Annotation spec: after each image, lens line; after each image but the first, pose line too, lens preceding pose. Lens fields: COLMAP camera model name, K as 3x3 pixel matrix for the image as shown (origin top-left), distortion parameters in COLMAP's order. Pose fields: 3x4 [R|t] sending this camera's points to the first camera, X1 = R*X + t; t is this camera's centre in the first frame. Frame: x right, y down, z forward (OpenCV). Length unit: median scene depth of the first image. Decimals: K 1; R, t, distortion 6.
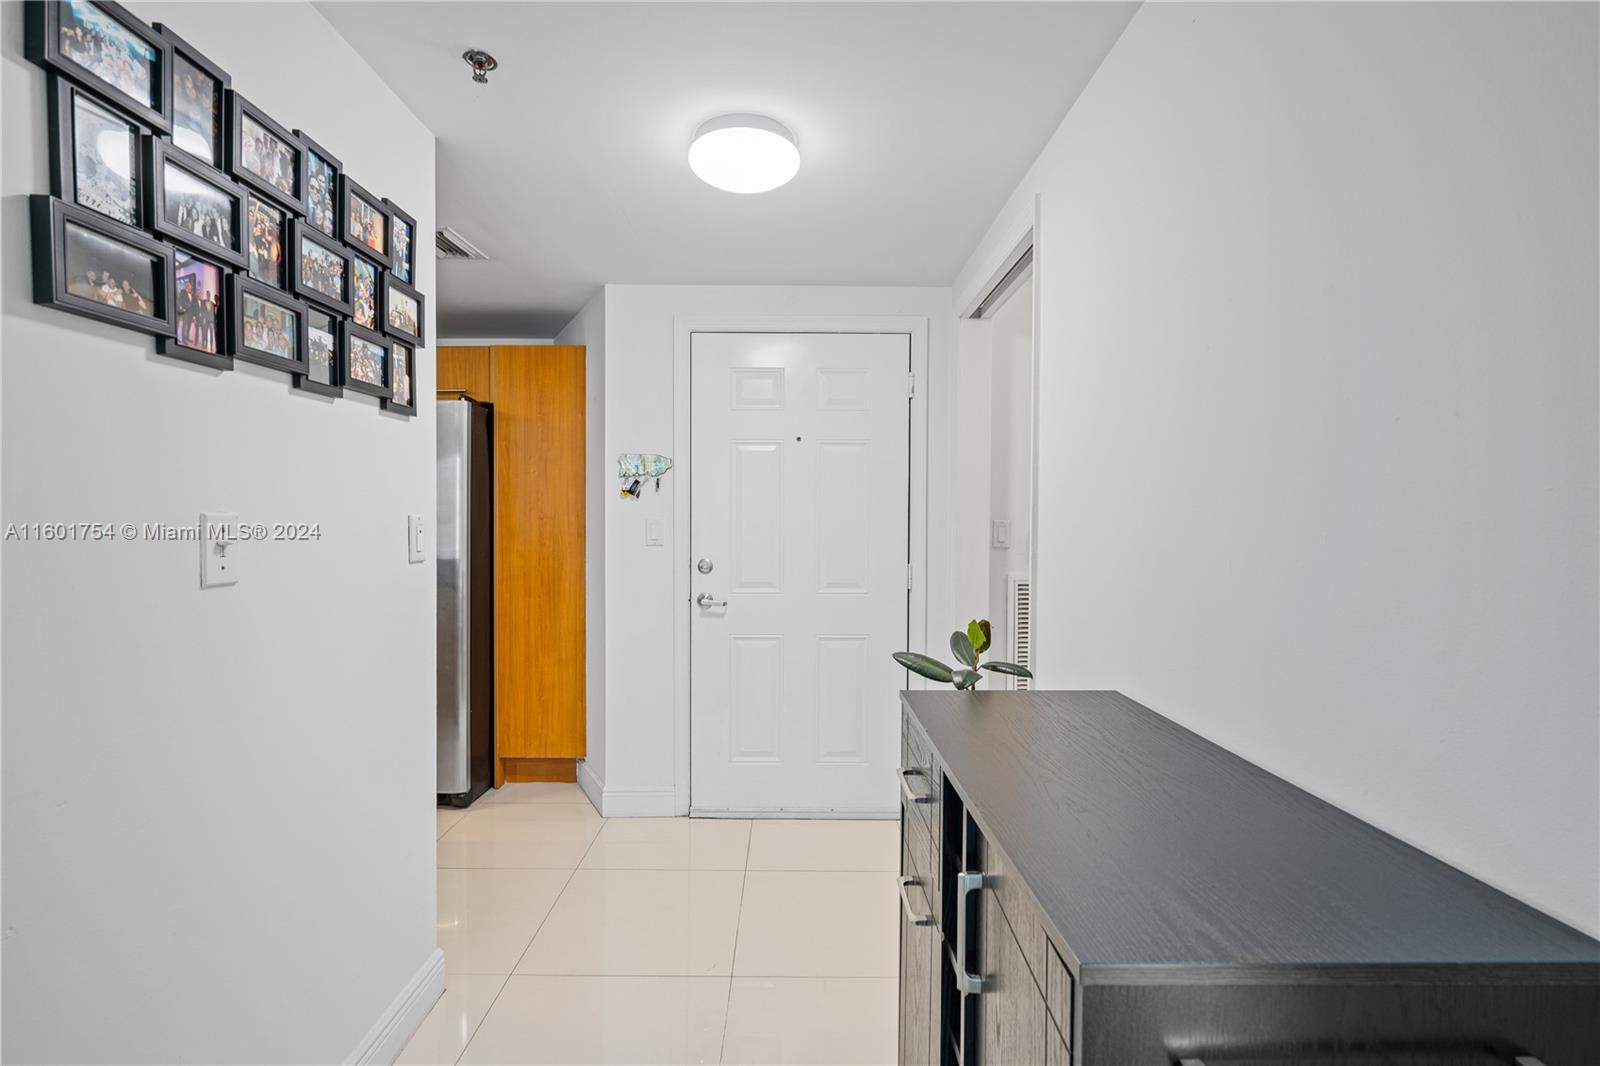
lens RADIAL K [[731.3, 0, 778.1], [0, 731.3, 527.3], [0, 0, 1]] dist [-0.004968, 0.002971]
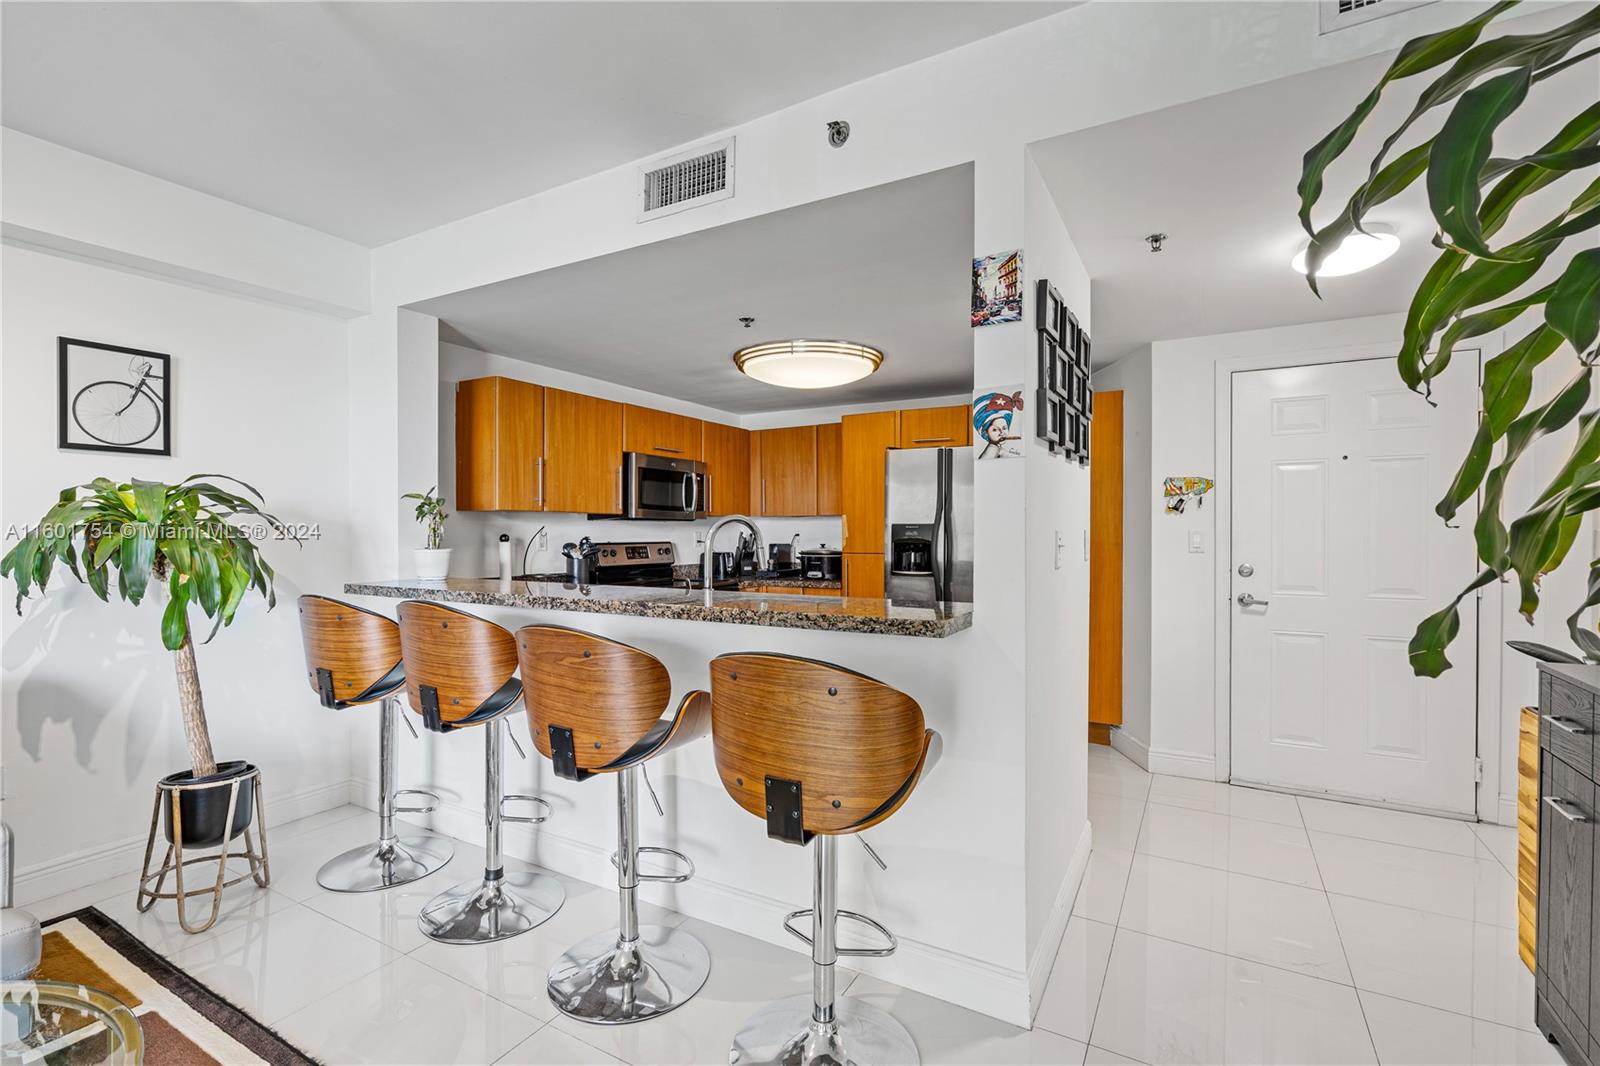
lens RADIAL K [[731.3, 0, 782.6], [0, 731.3, 532.1], [0, 0, 1]] dist [-0.004968, 0.002971]
pose [[0.873503, -0.002902, -0.486810, -0.344092], [-0.000633, 0.999975, -0.007098, 0.000330], [0.486819, 0.006508, 0.873479, -0.736787]]
